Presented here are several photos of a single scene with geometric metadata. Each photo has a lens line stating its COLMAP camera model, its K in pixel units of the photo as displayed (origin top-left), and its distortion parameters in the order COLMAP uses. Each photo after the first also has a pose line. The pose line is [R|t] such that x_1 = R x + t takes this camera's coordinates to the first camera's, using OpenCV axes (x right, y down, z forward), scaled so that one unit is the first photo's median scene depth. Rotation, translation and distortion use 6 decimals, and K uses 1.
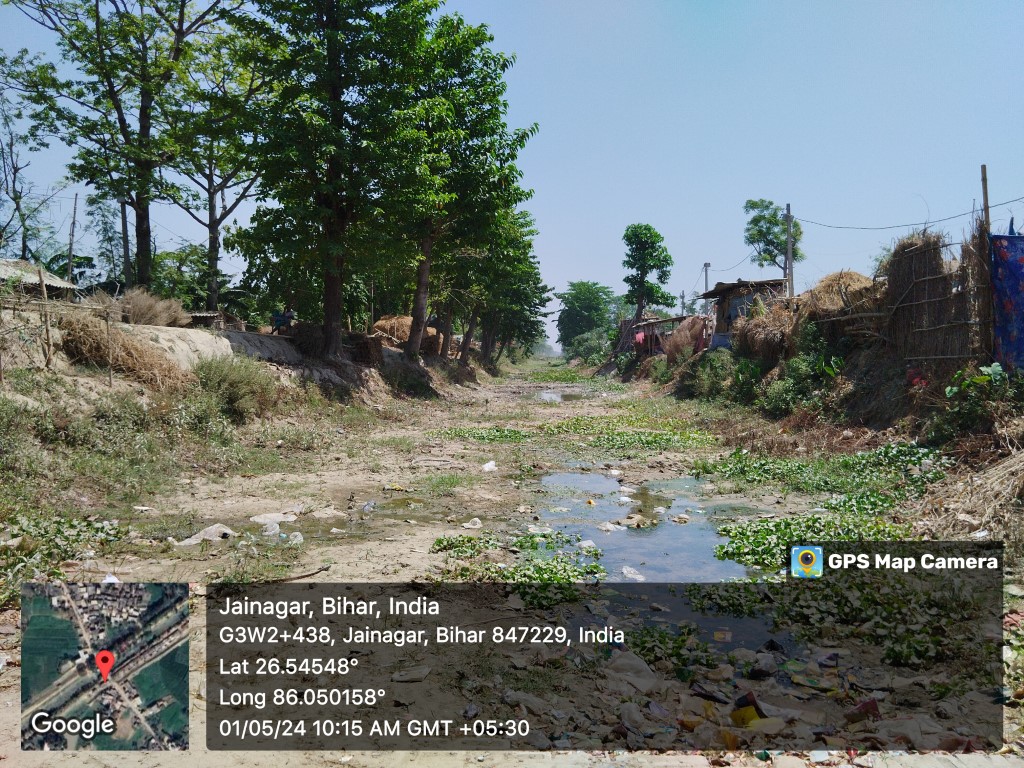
lens RADIAL K [[837.5, 0, 512.0], [0, 837.5, 384.0], [0, 0, 1]] dist [0.071337, -0.151263]
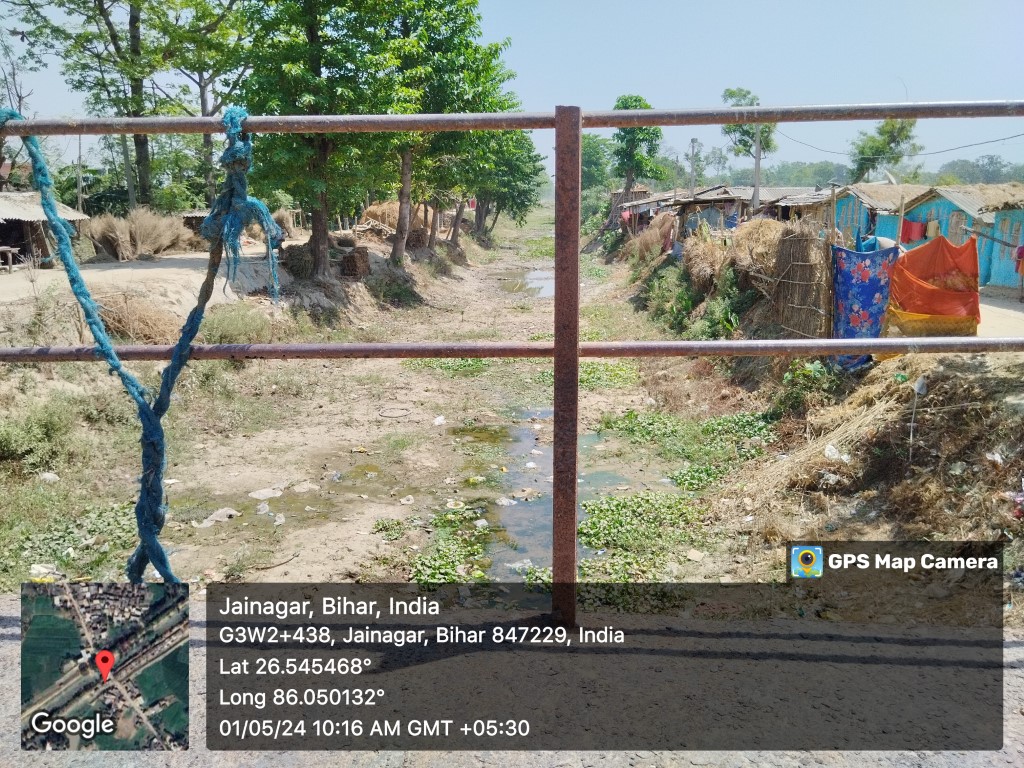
lens RADIAL K [[847.3, 0, 516.7], [0, 847.3, 371.7], [0, 0, 1]] dist [0.073075, -0.157481]
pose [[0.999949, -0.004487, -0.009000, 0.058341], [0.006017, 0.984030, 0.177902, -0.115062], [0.008058, -0.177947, 0.984007, -0.138633]]
